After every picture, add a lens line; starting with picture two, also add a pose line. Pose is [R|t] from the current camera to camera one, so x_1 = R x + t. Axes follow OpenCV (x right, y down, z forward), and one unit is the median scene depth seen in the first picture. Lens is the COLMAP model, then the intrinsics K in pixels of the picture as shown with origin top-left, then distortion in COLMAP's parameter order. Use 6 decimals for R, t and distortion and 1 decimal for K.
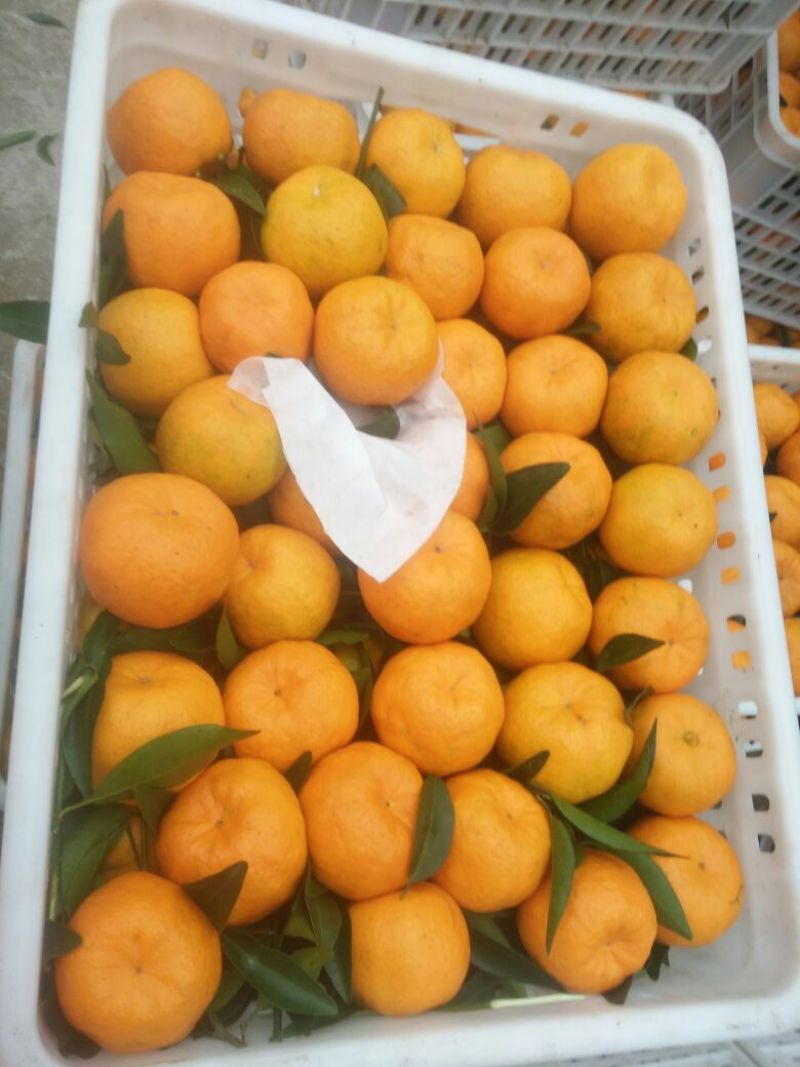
lens RADIAL K [[863.8, 0, 400.6], [0, 863.8, 541.5], [0, 0, 1]] dist [0.021964, 0.003033]
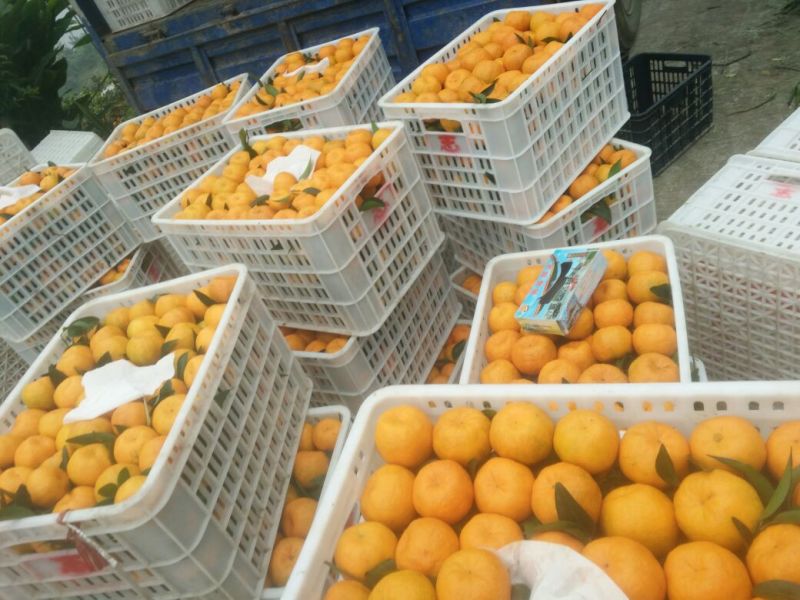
lens RADIAL K [[647.7, 0, 403.2], [0, 647.7, 302.0], [0, 0, 1]] dist [0.021964, 0.003033]
pose [[0.178812, -0.863317, 0.471922, -0.165205], [0.973054, 0.084203, -0.214653, -0.132533], [0.145576, 0.497588, 0.855110, -0.370214]]
